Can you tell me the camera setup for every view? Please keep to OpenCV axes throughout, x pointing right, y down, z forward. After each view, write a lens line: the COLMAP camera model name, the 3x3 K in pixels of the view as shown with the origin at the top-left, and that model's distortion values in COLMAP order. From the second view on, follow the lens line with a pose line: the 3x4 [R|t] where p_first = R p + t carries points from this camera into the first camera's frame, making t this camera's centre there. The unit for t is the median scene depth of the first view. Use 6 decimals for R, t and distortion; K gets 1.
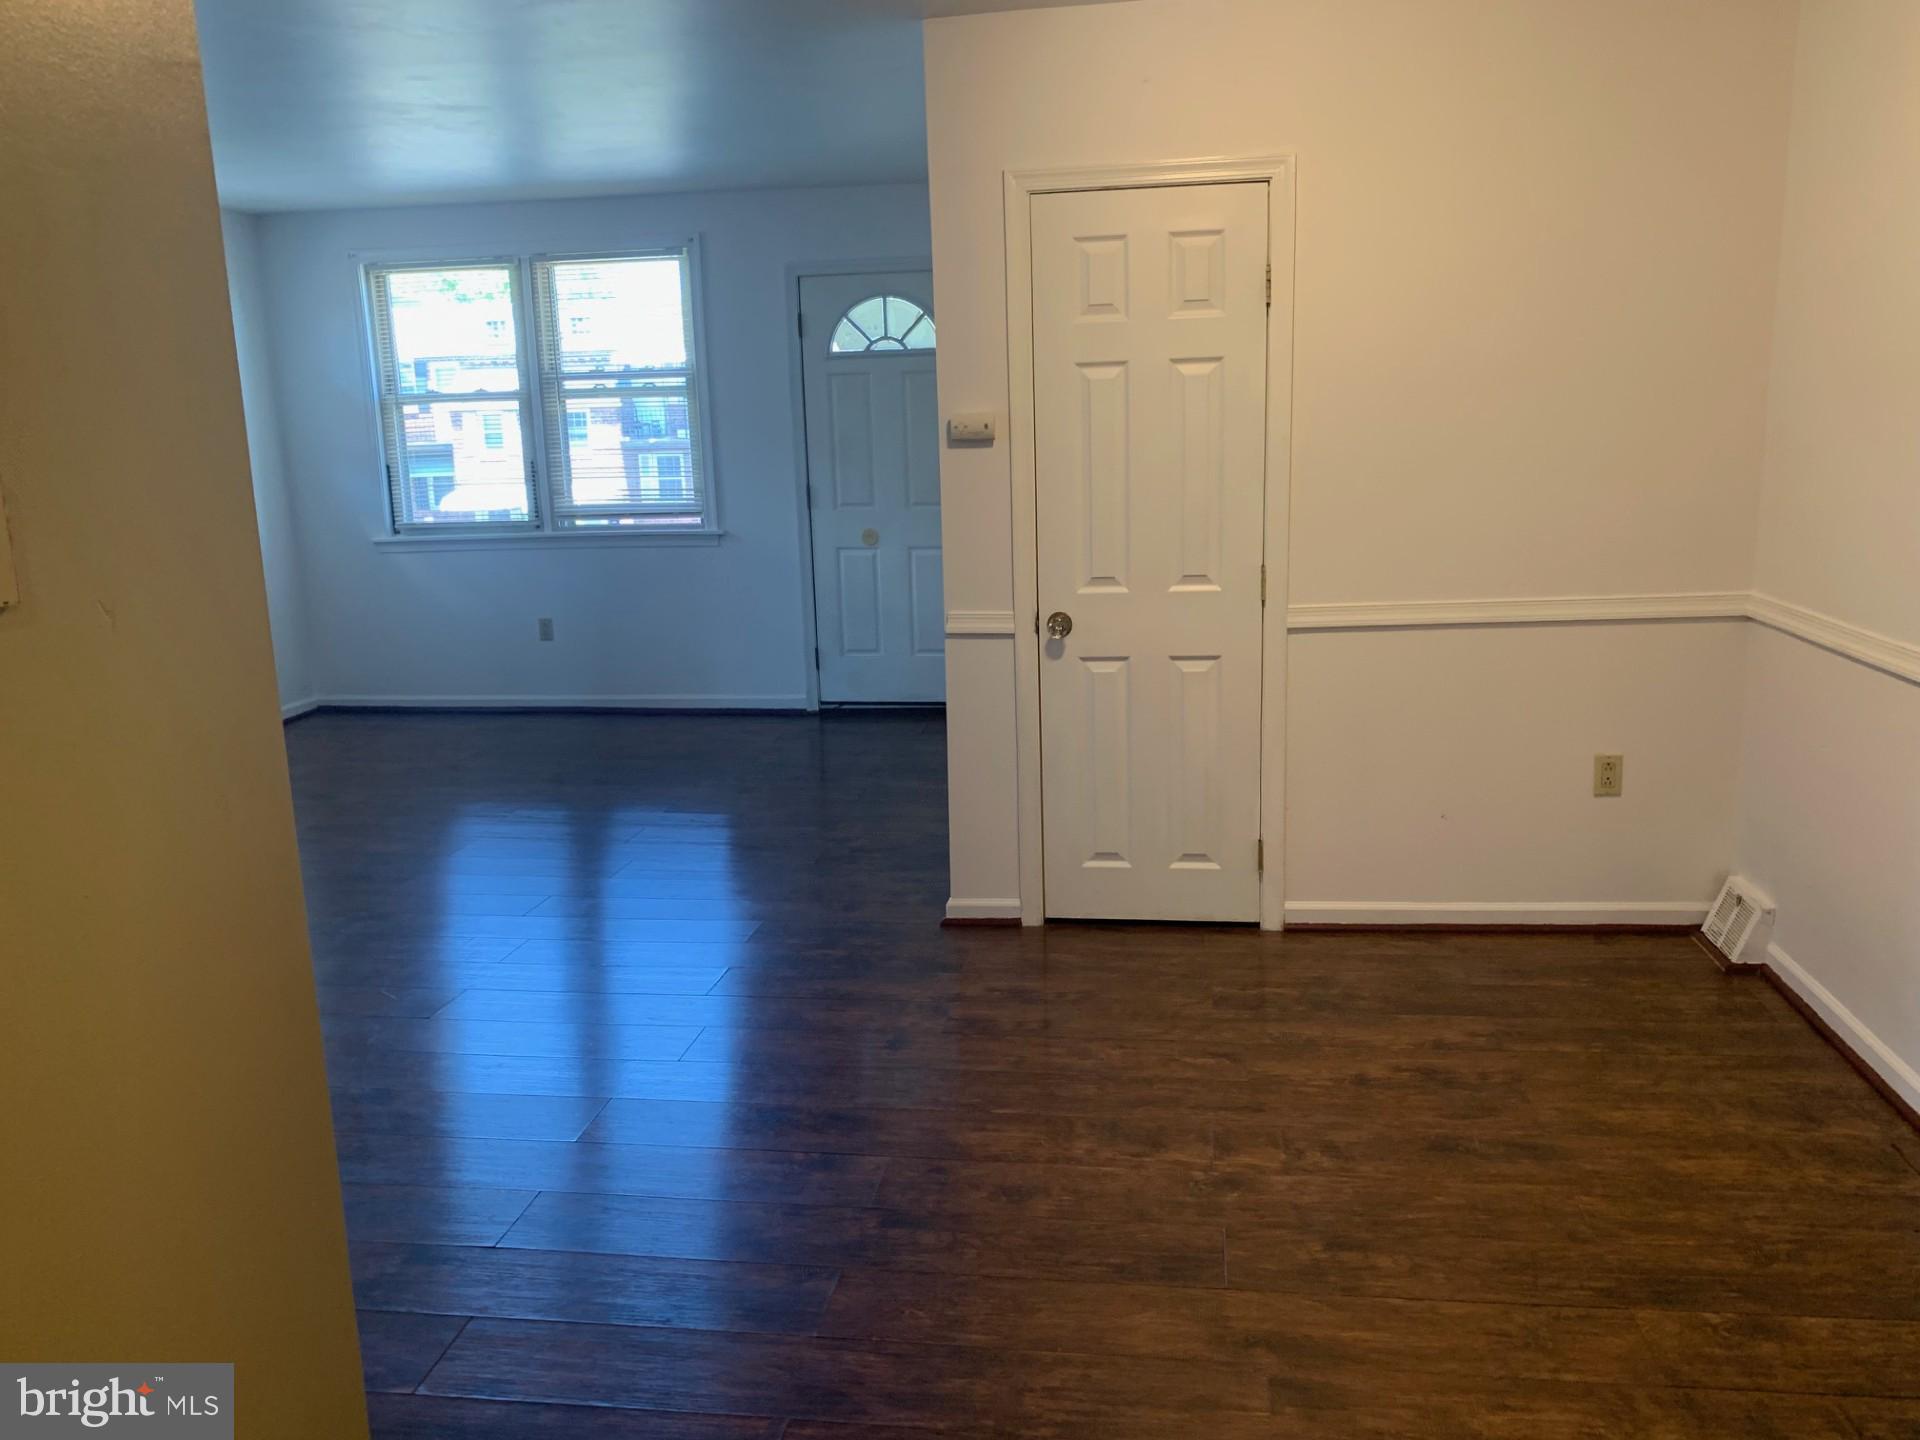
lens RADIAL K [[1405.8, 0, 967.1], [0, 1405.8, 679.4], [0, 0, 1]] dist [0.056121, -0.085364]
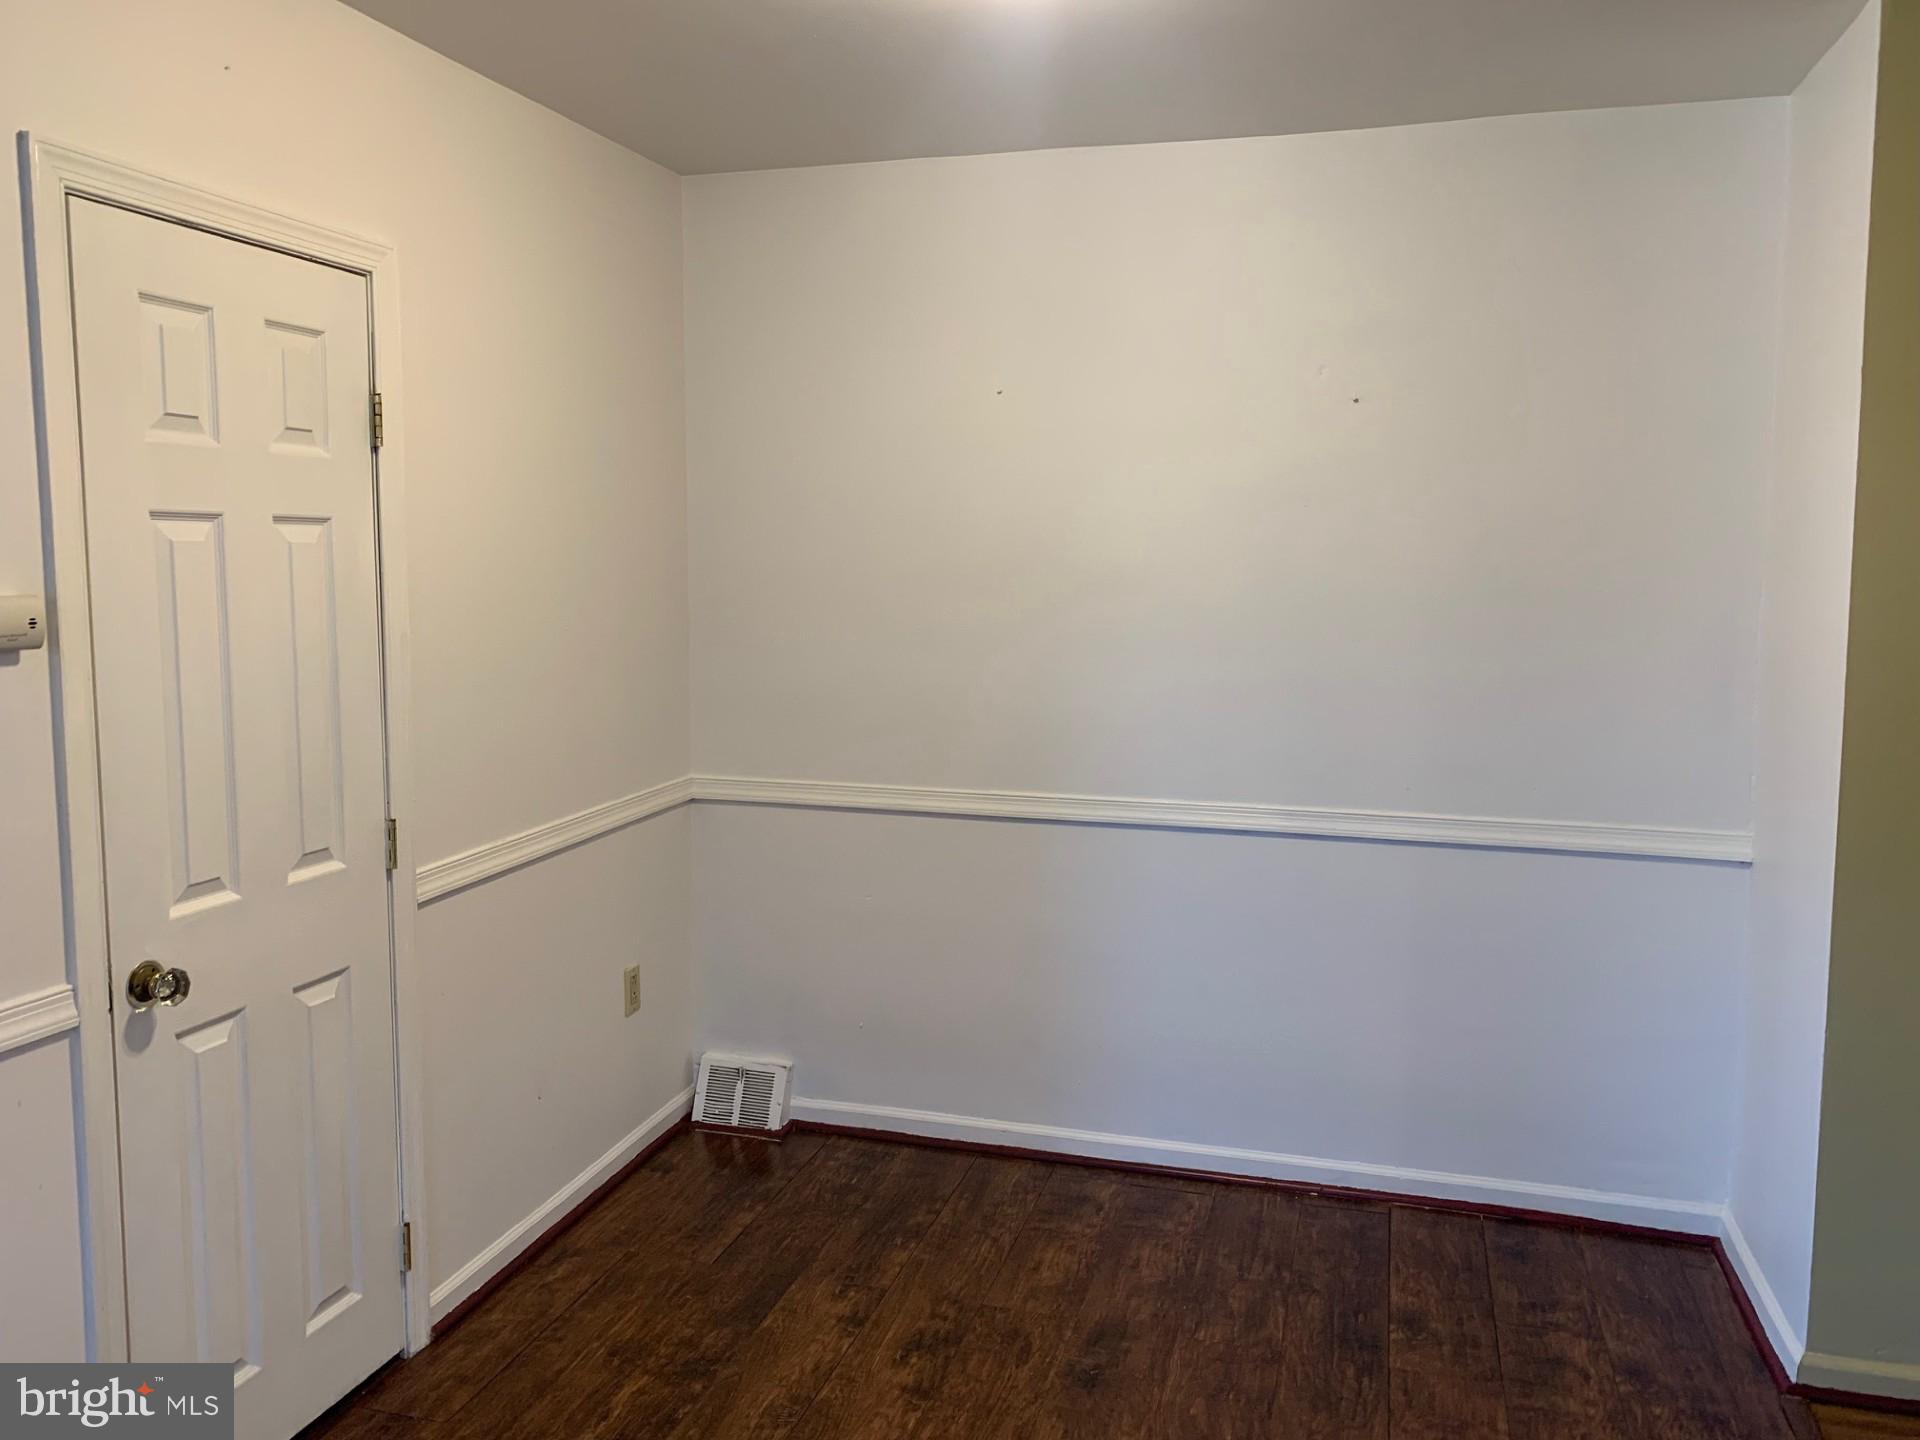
lens RADIAL K [[1456.5, 0, 898.1], [0, 1456.5, 667.2], [0, 0, 1]] dist [-0.006955, -0.010426]
pose [[0.188604, -0.041800, 0.981163, -0.455935], [0.175985, 0.984359, 0.008107, -0.121950], [-0.966156, 0.171141, 0.193010, 0.645670]]
